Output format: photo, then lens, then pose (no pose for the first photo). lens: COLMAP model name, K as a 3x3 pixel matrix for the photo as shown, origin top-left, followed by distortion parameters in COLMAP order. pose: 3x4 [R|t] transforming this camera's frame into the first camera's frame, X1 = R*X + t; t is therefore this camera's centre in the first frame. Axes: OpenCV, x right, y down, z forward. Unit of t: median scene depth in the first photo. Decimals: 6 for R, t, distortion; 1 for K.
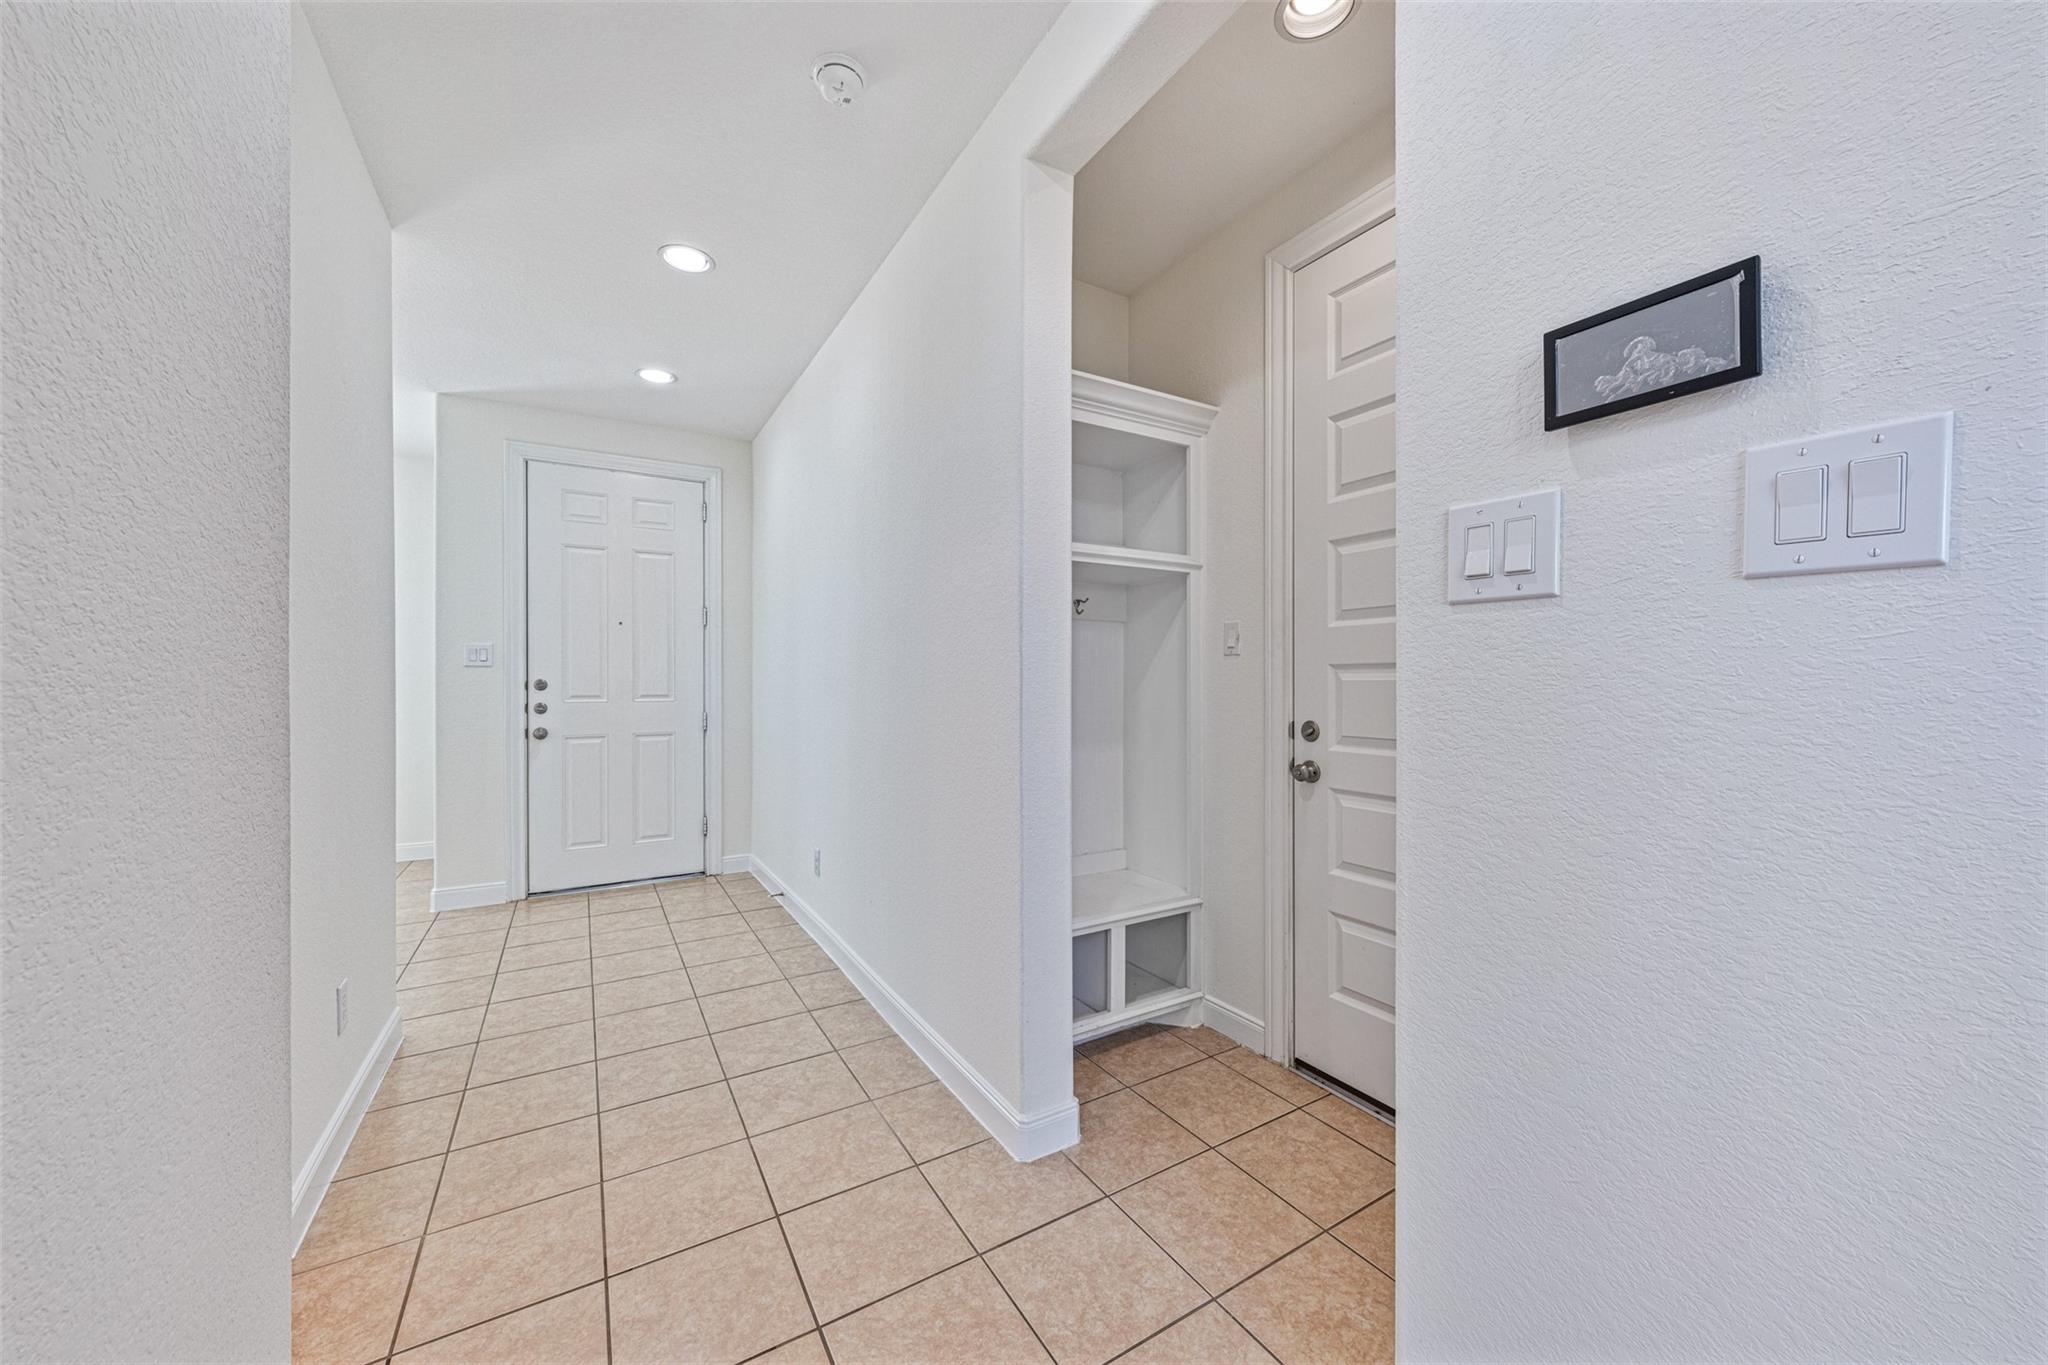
lens RADIAL K [[738.7, 0, 1032.8], [0, 738.7, 684.6], [0, 0, 1]] dist [-0.000348, -0.000054]
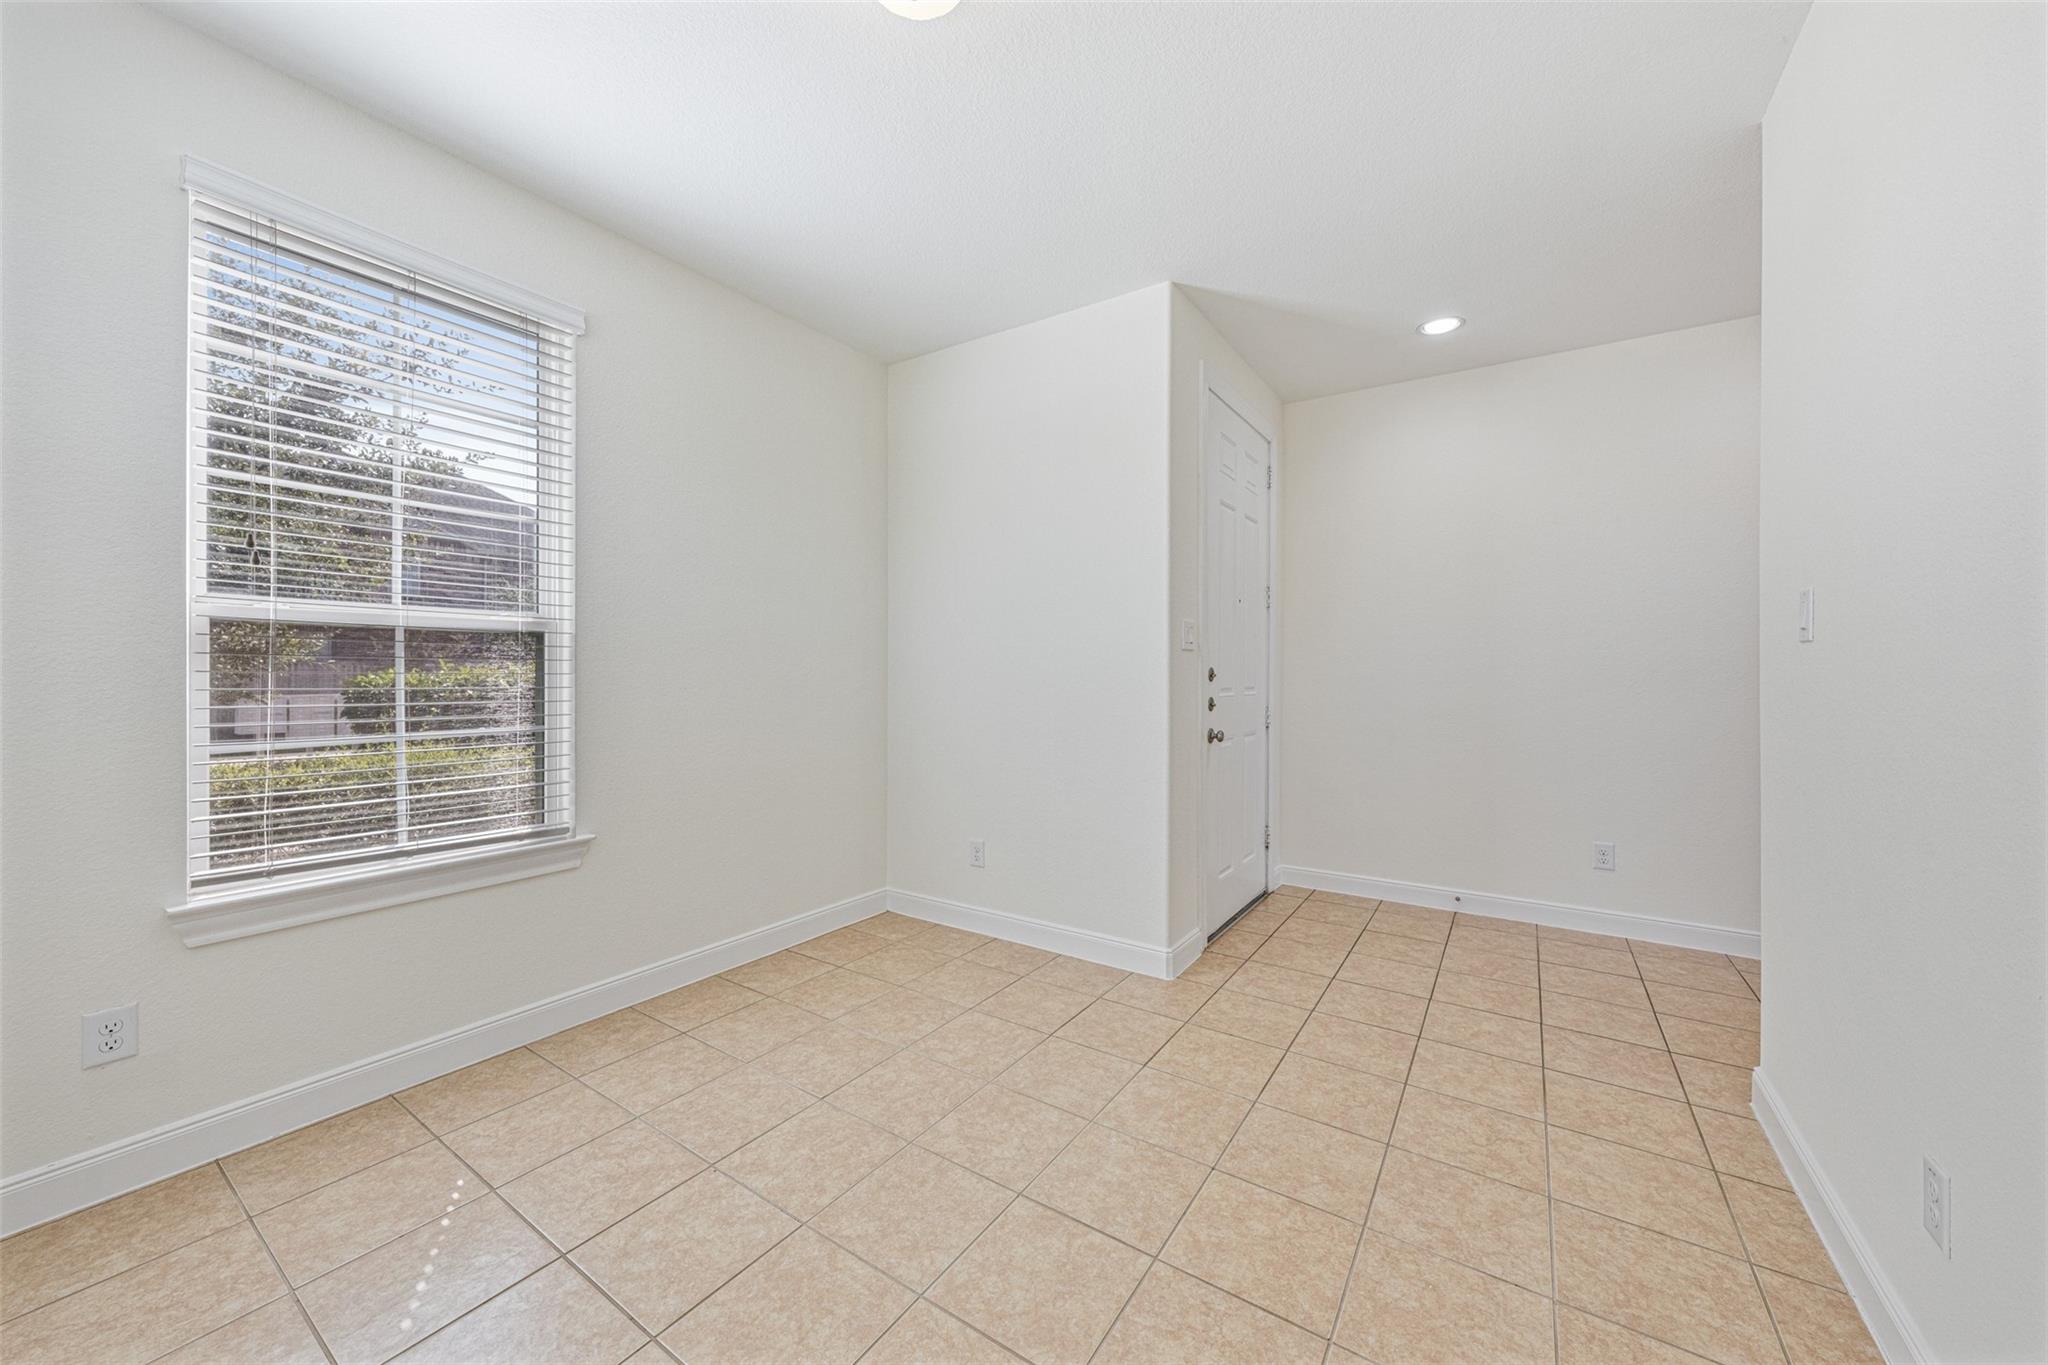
lens RADIAL K [[738.7, 0, 1023.2], [0, 738.7, 673.7], [0, 0, 1]] dist [-0.000348, -0.000054]
pose [[0.909056, 0.005567, 0.416637, -1.325915], [-0.003066, 0.999973, -0.006673, 0.005832], [-0.416663, 0.004789, 0.909048, 0.404377]]
